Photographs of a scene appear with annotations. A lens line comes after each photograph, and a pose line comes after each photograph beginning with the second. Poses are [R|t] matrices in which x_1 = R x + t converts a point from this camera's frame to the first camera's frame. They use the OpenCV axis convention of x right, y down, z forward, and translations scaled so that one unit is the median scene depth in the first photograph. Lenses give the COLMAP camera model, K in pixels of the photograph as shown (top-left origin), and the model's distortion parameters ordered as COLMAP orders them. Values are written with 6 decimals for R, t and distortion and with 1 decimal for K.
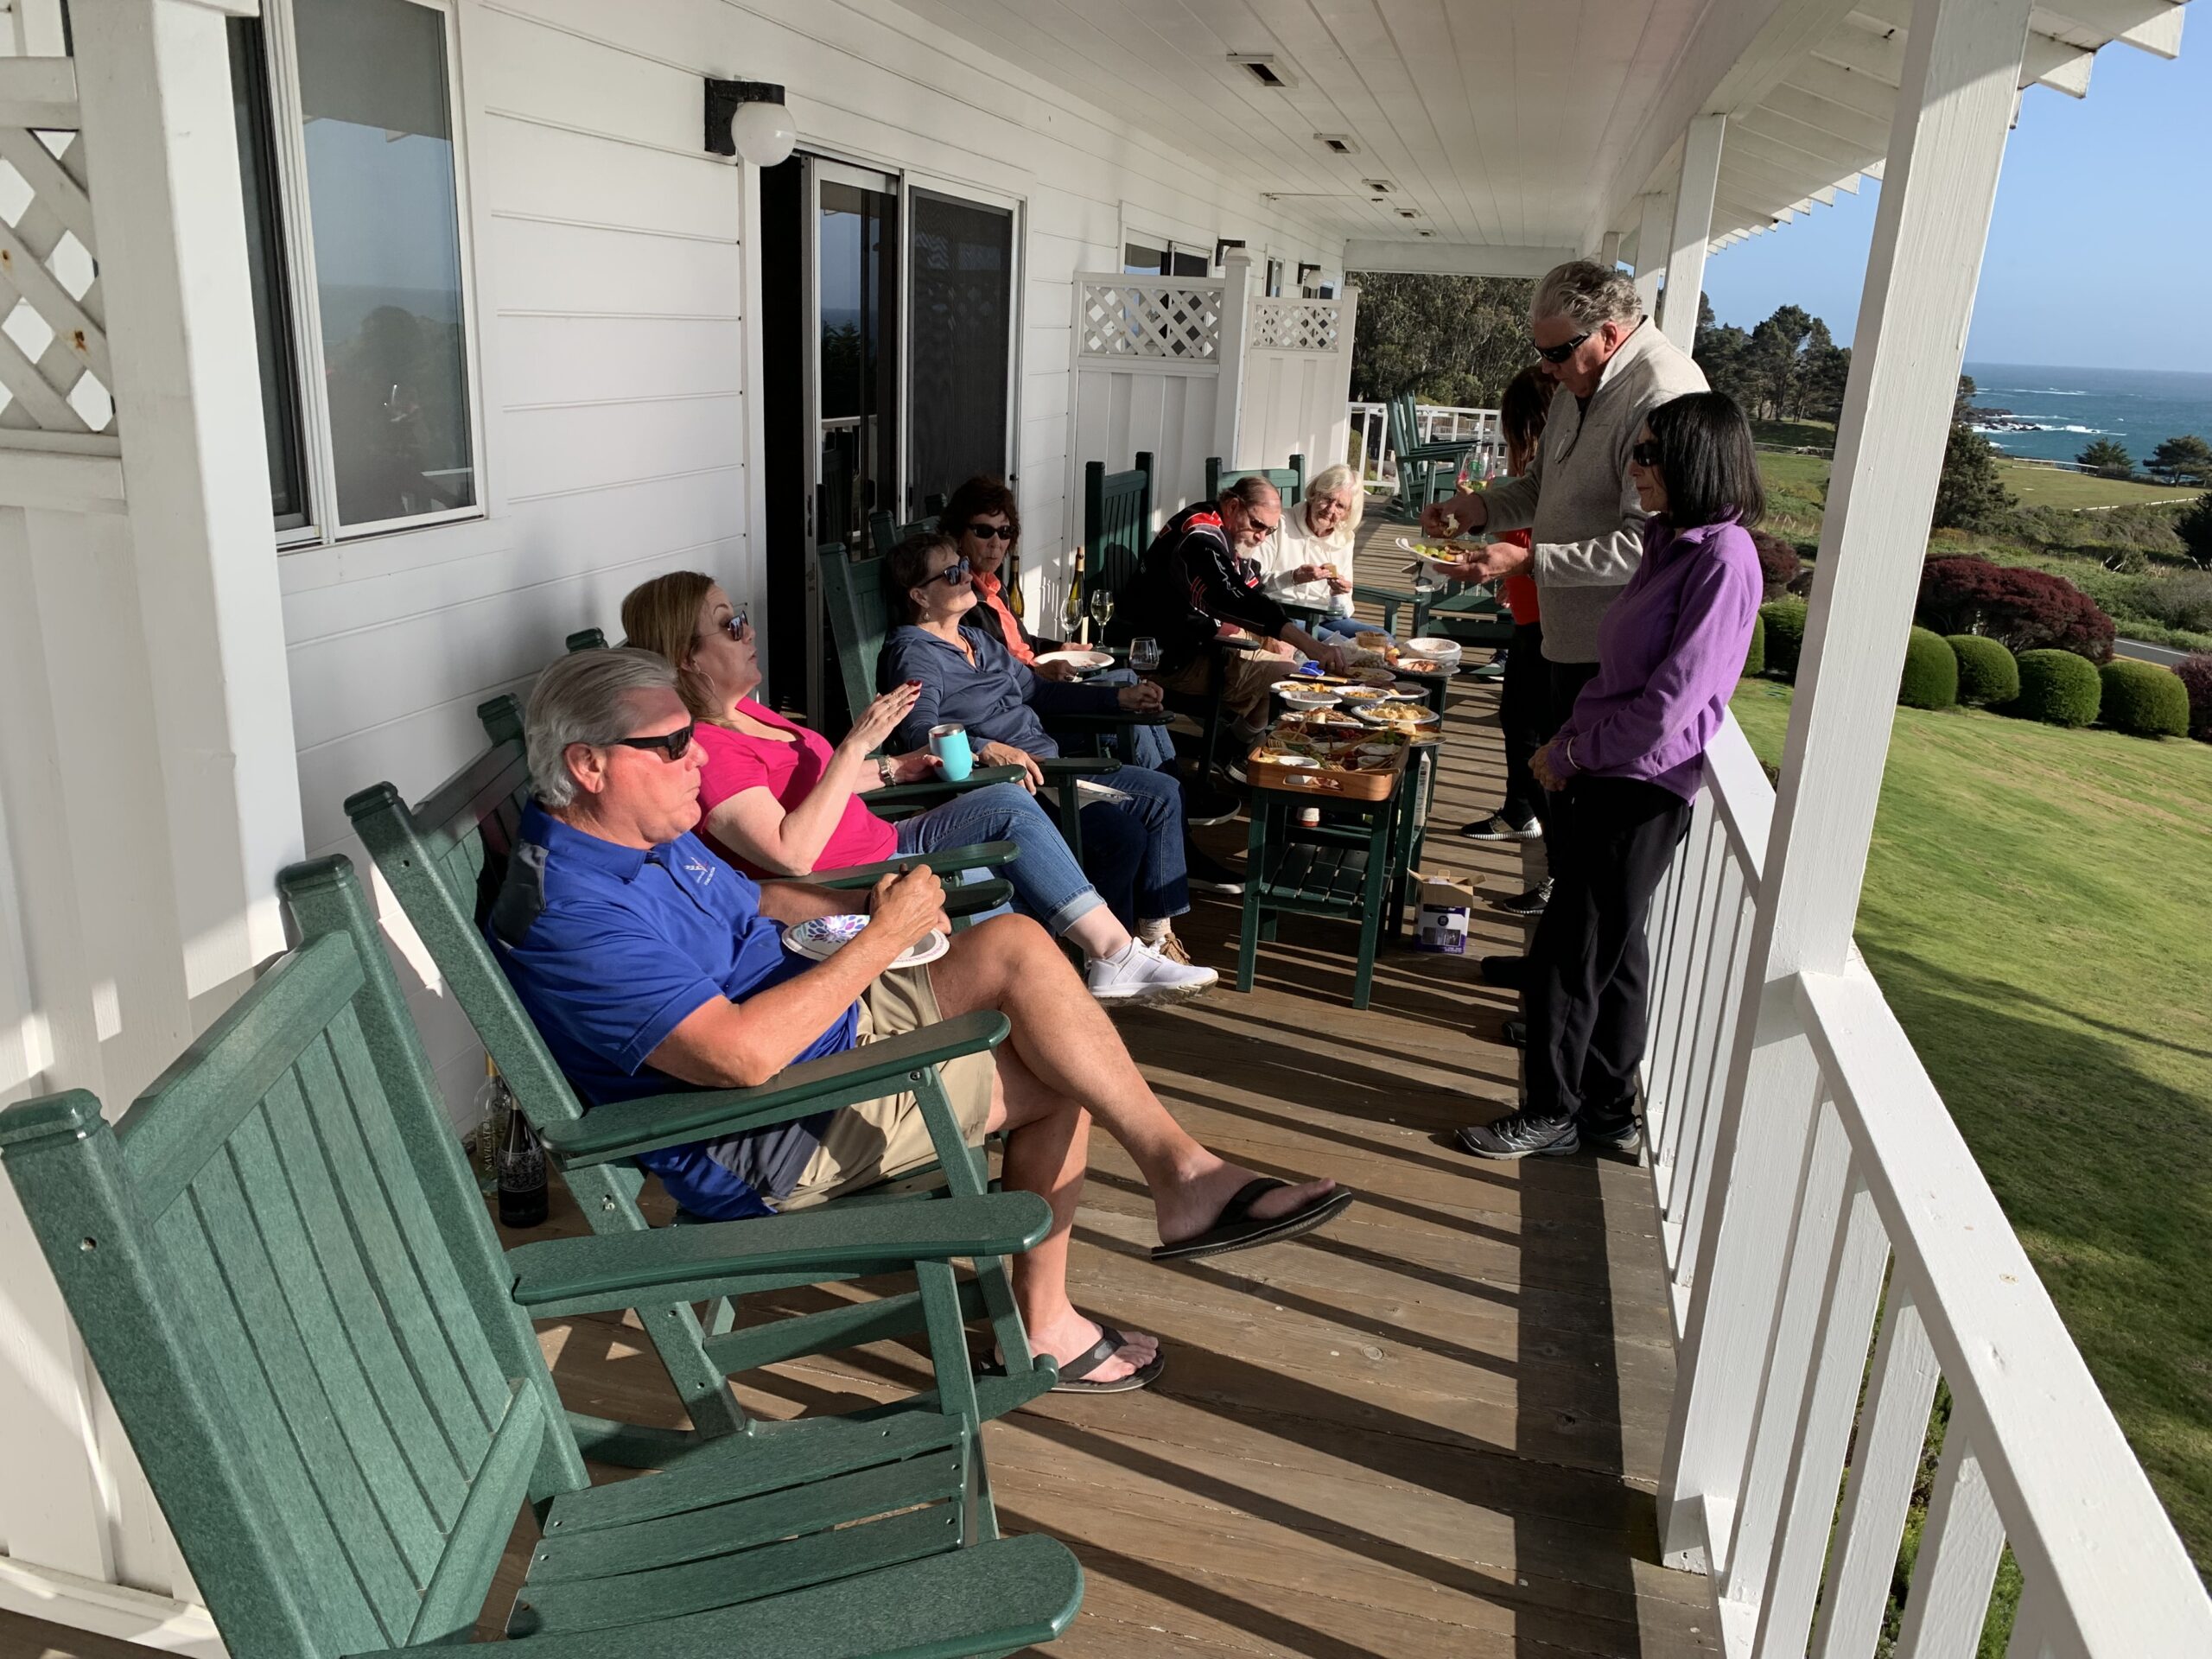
lens RADIAL K [[1642.3, 0, 1106.0], [0, 1642.3, 829.5], [0, 0, 1]] dist [0.000177, -0.003345]
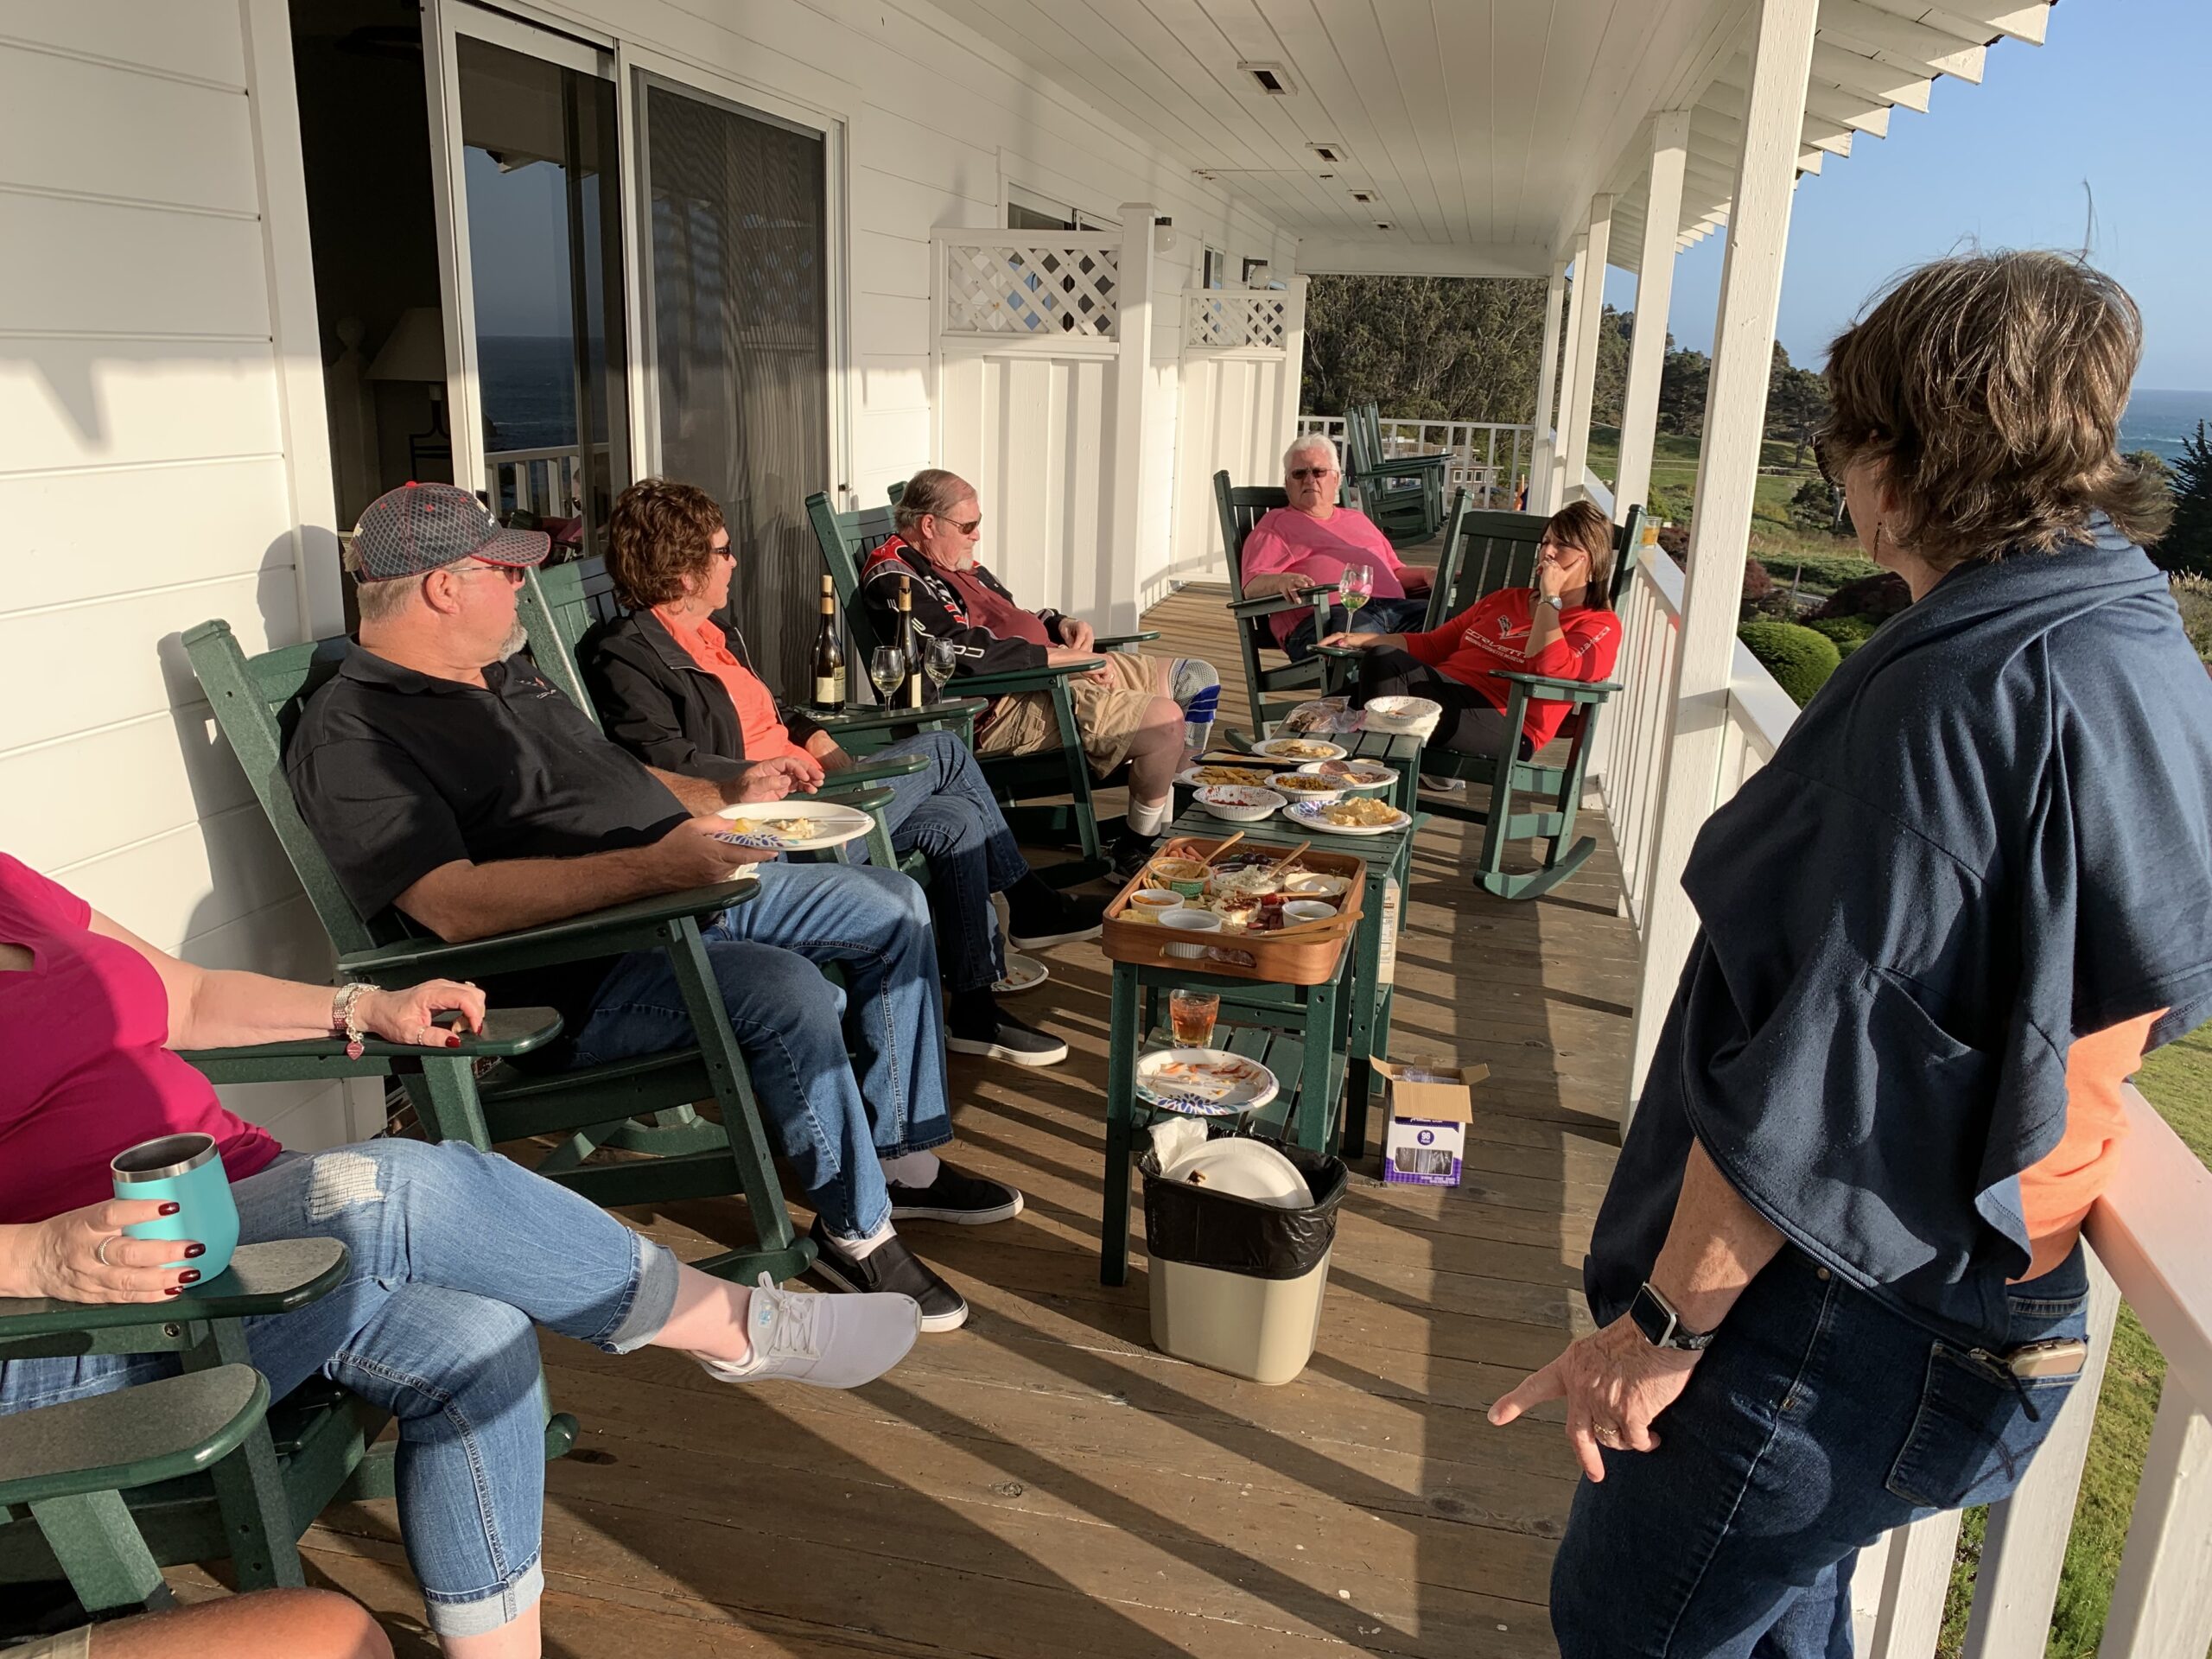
lens RADIAL K [[1667.2, 0, 1106.0], [0, 1667.2, 829.5], [0, 0, 1]] dist [-0.006560, -0.002190]
pose [[0.999632, -0.021323, 0.016746, 0.040206], [0.021661, 0.999560, -0.020270, -0.032278], [-0.016306, 0.020626, 0.999654, 0.192683]]
